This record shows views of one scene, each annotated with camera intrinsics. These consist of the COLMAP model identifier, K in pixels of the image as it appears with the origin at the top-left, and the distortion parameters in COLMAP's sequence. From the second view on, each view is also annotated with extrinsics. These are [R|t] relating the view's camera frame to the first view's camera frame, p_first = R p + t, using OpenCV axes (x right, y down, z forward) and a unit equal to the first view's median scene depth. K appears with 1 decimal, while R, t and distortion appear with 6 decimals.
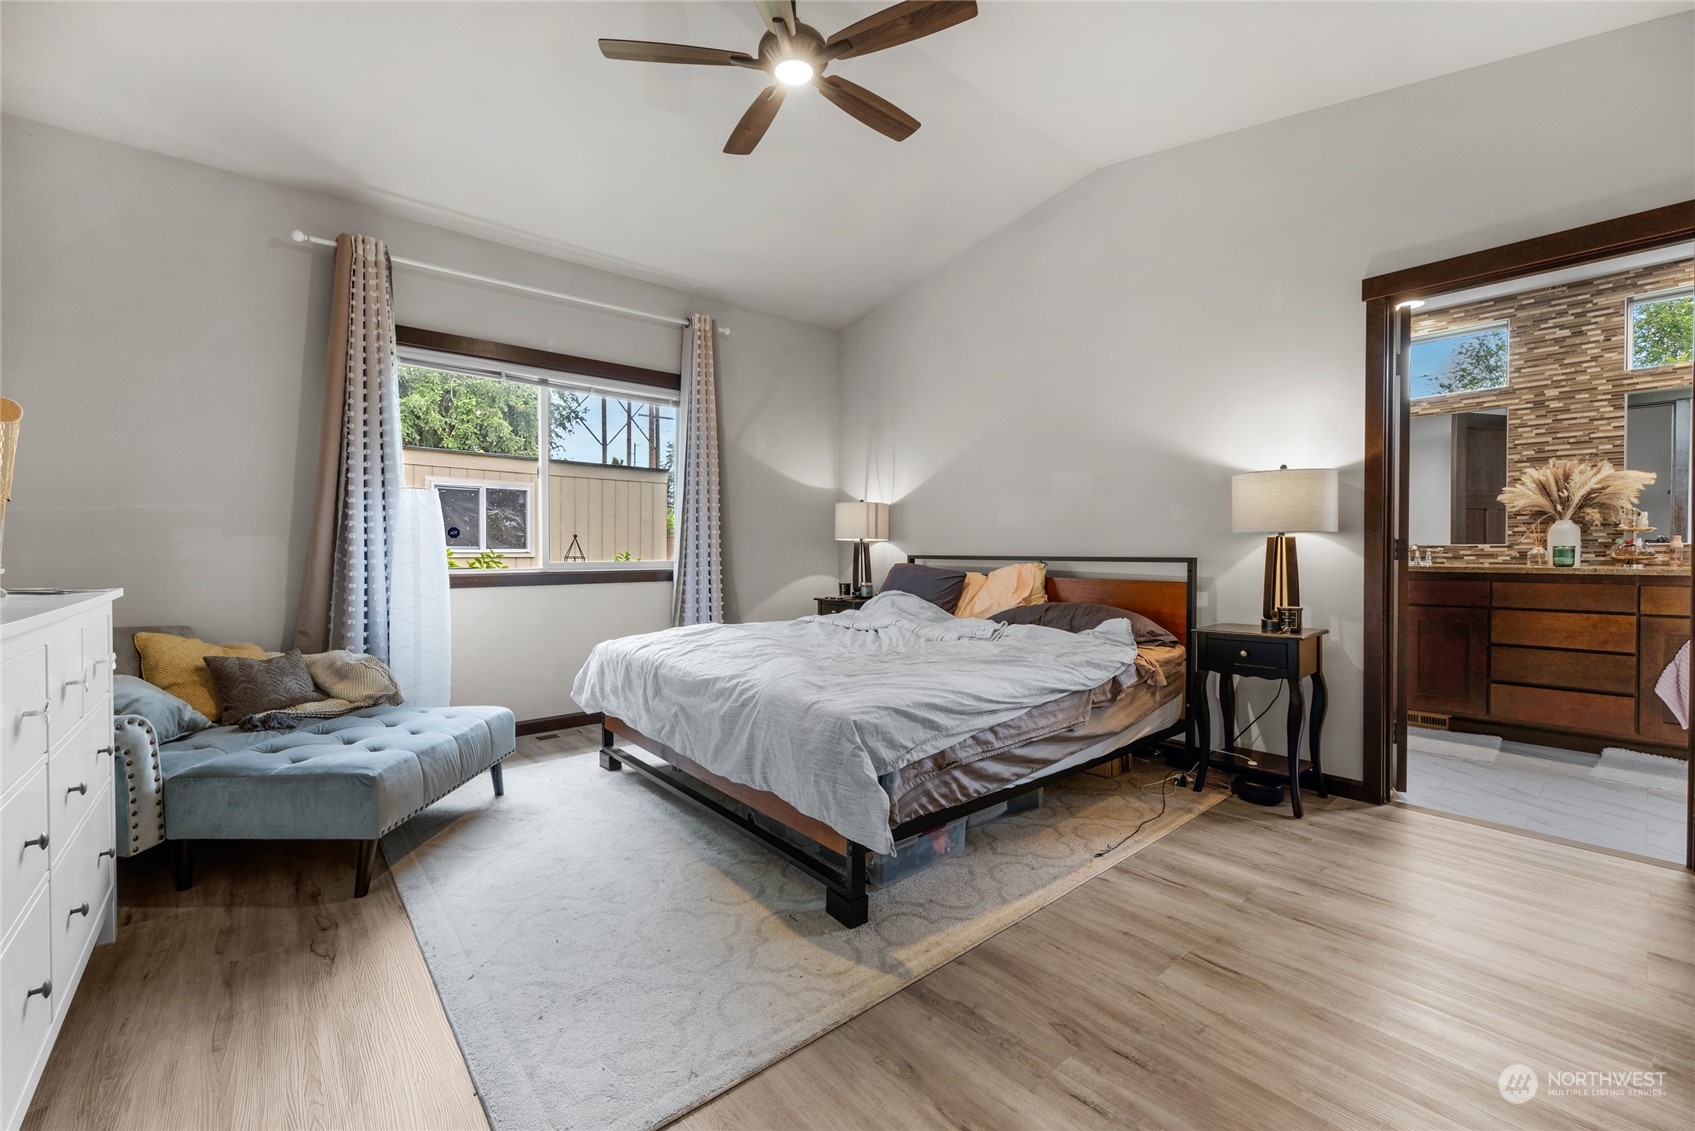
lens RADIAL K [[697.0, 0, 858.8], [0, 697.0, 569.3], [0, 0, 1]] dist [0.000316, 0.000049]
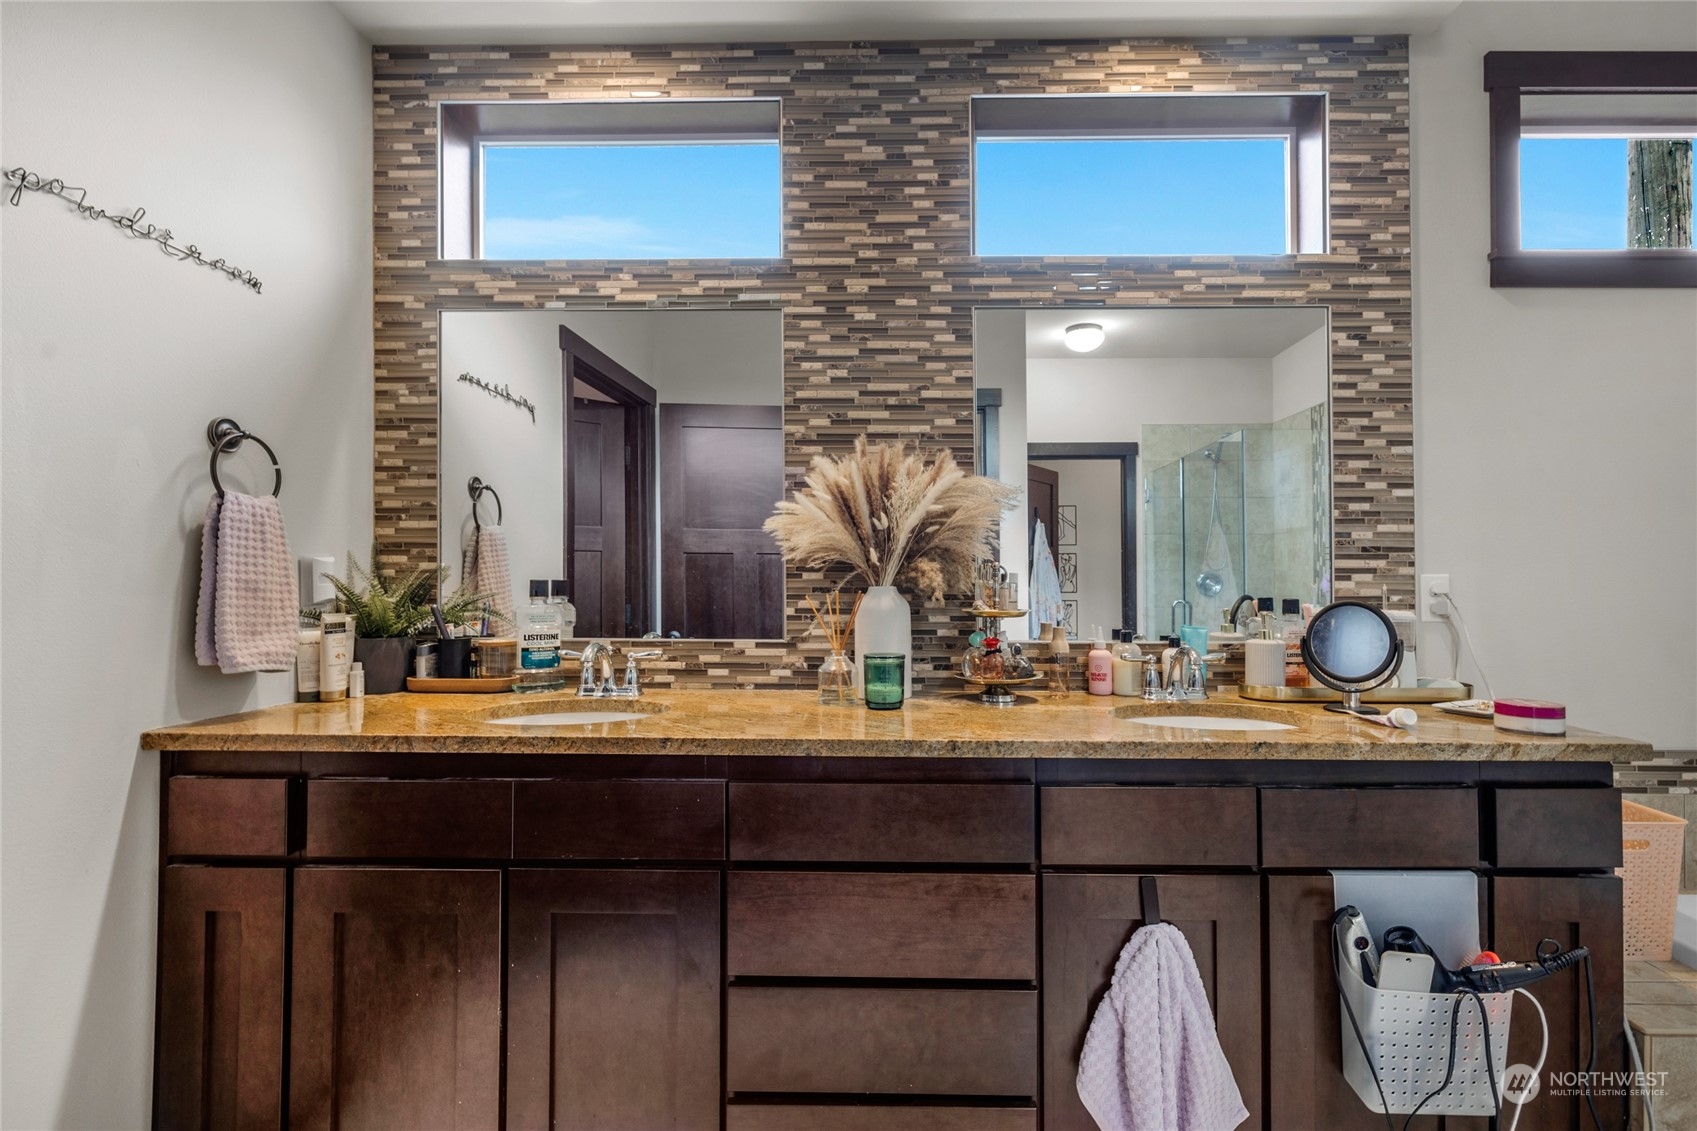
lens RADIAL K [[753.2, 0, 850.3], [0, 753.2, 568.9], [0, 0, 1]] dist [-0.003439, -0.000085]
pose [[0.726514, 0.010189, 0.687076, 0.690392], [0.015336, 0.999401, -0.031037, -0.067190], [-0.686981, 0.033086, 0.725922, 0.688372]]
